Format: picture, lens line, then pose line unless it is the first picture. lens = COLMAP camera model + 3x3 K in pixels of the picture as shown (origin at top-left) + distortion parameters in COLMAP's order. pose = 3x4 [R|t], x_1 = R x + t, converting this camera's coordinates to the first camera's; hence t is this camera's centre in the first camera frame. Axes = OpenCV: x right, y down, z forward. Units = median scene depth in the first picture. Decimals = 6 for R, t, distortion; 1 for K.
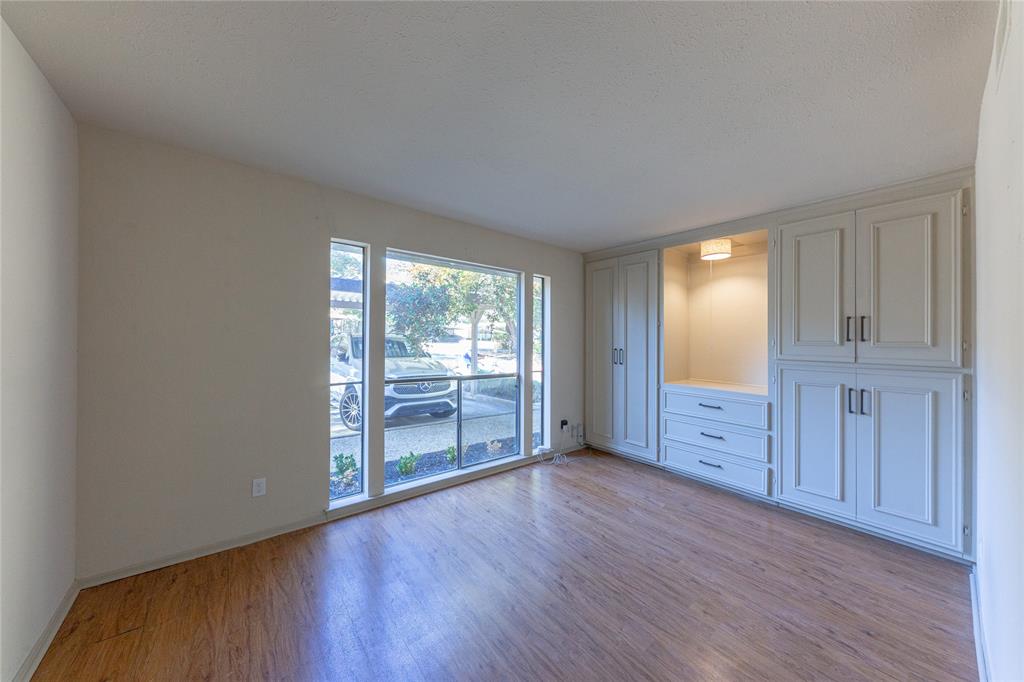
lens RADIAL K [[353.8, 0, 507.5], [0, 353.8, 353.7], [0, 0, 1]] dist [0.007160, -0.003150]
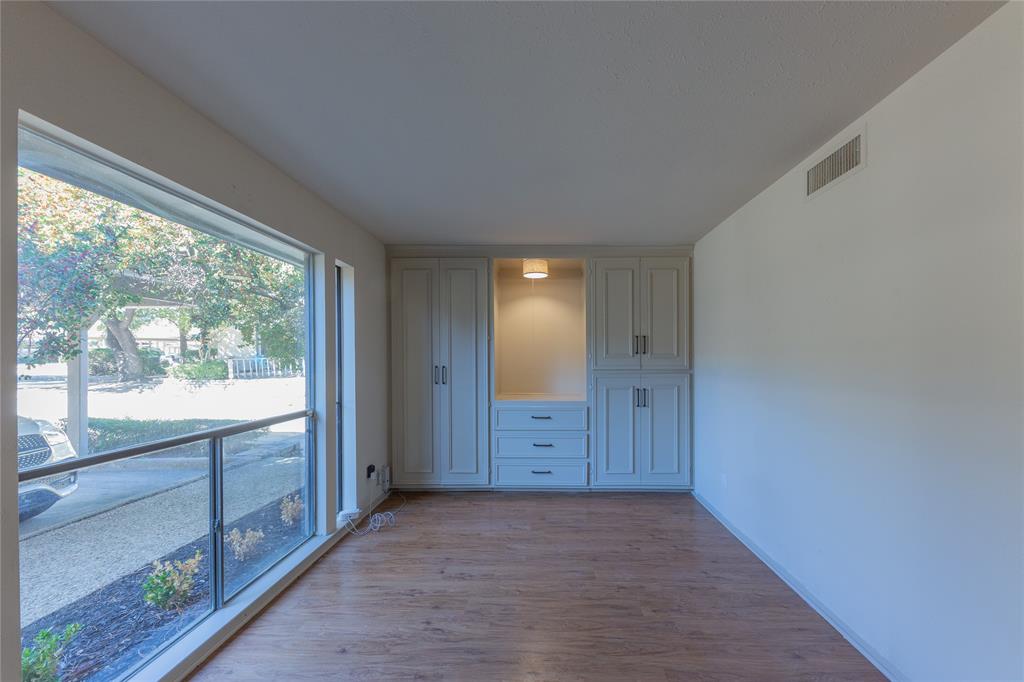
lens RADIAL K [[365.3, 0, 544.4], [0, 365.3, 371.1], [0, 0, 1]] dist [0.006246, -0.004253]
pose [[0.625762, -0.047870, 0.778544, -0.258466], [0.044767, 0.998674, 0.025424, -0.016246], [-0.778728, 0.018944, 0.627075, 0.309579]]
